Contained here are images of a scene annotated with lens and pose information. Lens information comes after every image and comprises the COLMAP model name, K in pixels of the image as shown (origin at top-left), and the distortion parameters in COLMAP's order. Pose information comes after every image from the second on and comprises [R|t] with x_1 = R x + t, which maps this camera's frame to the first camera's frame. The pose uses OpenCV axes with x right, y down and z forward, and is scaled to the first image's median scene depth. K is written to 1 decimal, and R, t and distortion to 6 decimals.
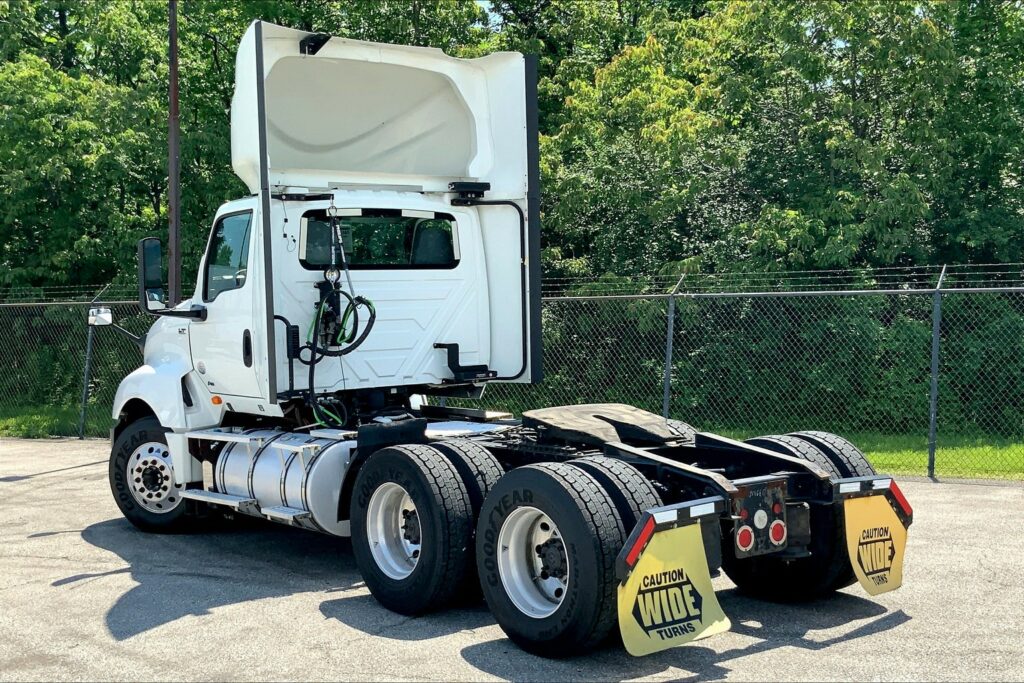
lens RADIAL K [[1200.3, 0, 512.0], [0, 1200.3, 341.5], [0, 0, 1]] dist [0.006117, 0.011504]
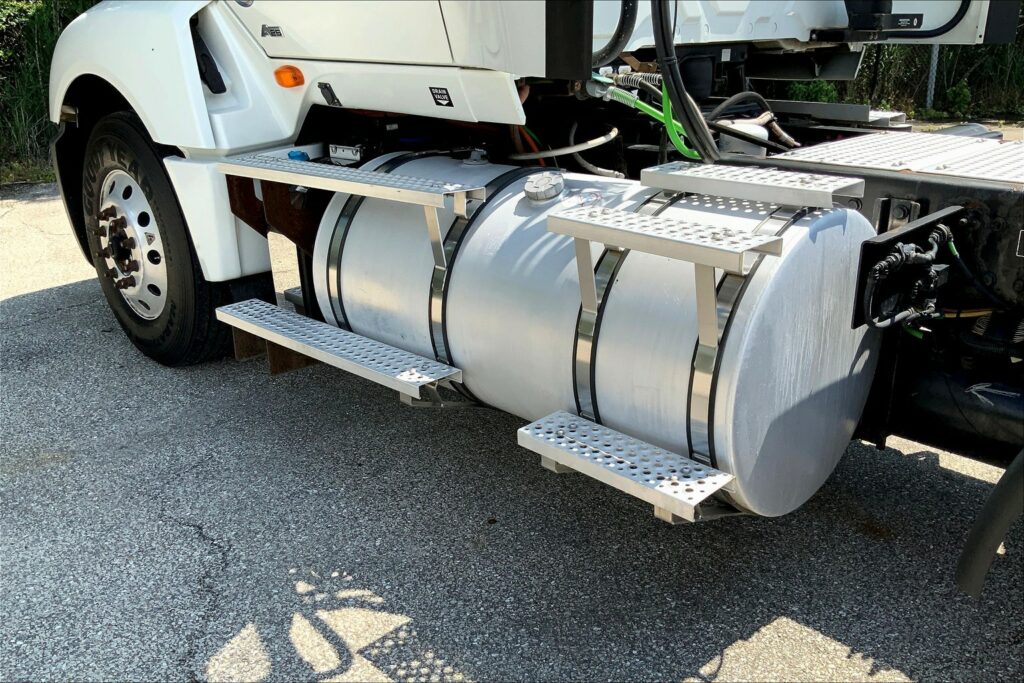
lens RADIAL K [[821.8, 0, 512.0], [0, 821.8, 341.5], [0, 0, 1]] dist [-0.001428, -0.065475]
pose [[0.993868, -0.028013, 0.106962, -0.209785], [-0.009986, 0.940678, 0.339154, 0.039708], [-0.110118, -0.338143, 0.934630, 0.730675]]
